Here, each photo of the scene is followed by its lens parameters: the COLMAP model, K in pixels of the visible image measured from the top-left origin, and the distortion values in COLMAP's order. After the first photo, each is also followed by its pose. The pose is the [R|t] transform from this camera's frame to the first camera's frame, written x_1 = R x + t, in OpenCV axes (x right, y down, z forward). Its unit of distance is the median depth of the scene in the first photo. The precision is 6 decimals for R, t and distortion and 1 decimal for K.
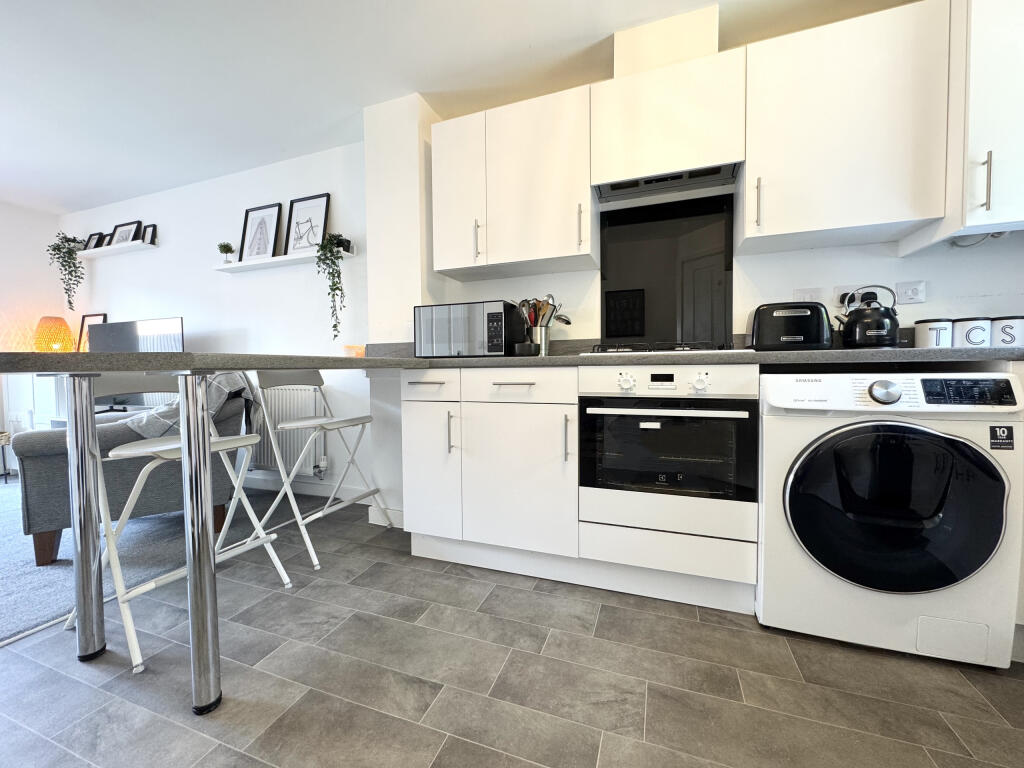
lens RADIAL K [[414.8, 0, 518.6], [0, 414.8, 382.3], [0, 0, 1]] dist [-0.001210, 0.000249]
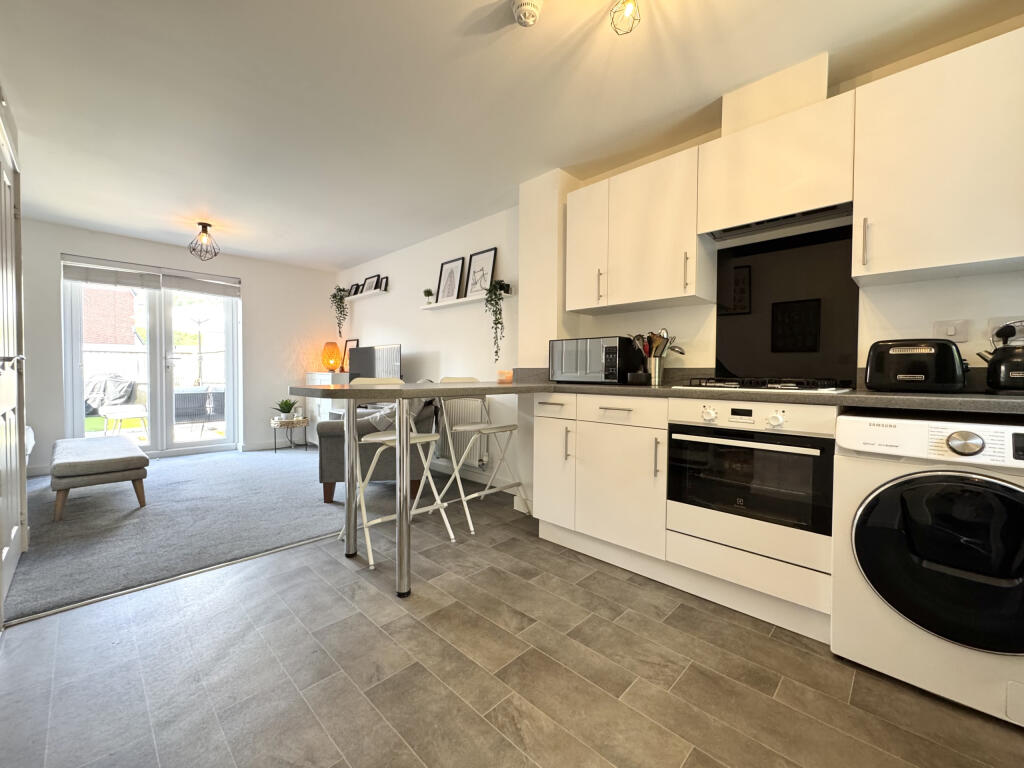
lens RADIAL K [[414.8, 0, 513.0], [0, 414.8, 384.3], [0, 0, 1]] dist [-0.001210, 0.000249]
pose [[0.914878, 0.029815, -0.402627, 0.205551], [-0.033835, 0.999423, -0.002873, -0.056169], [0.402309, 0.016252, 0.915360, -0.251162]]
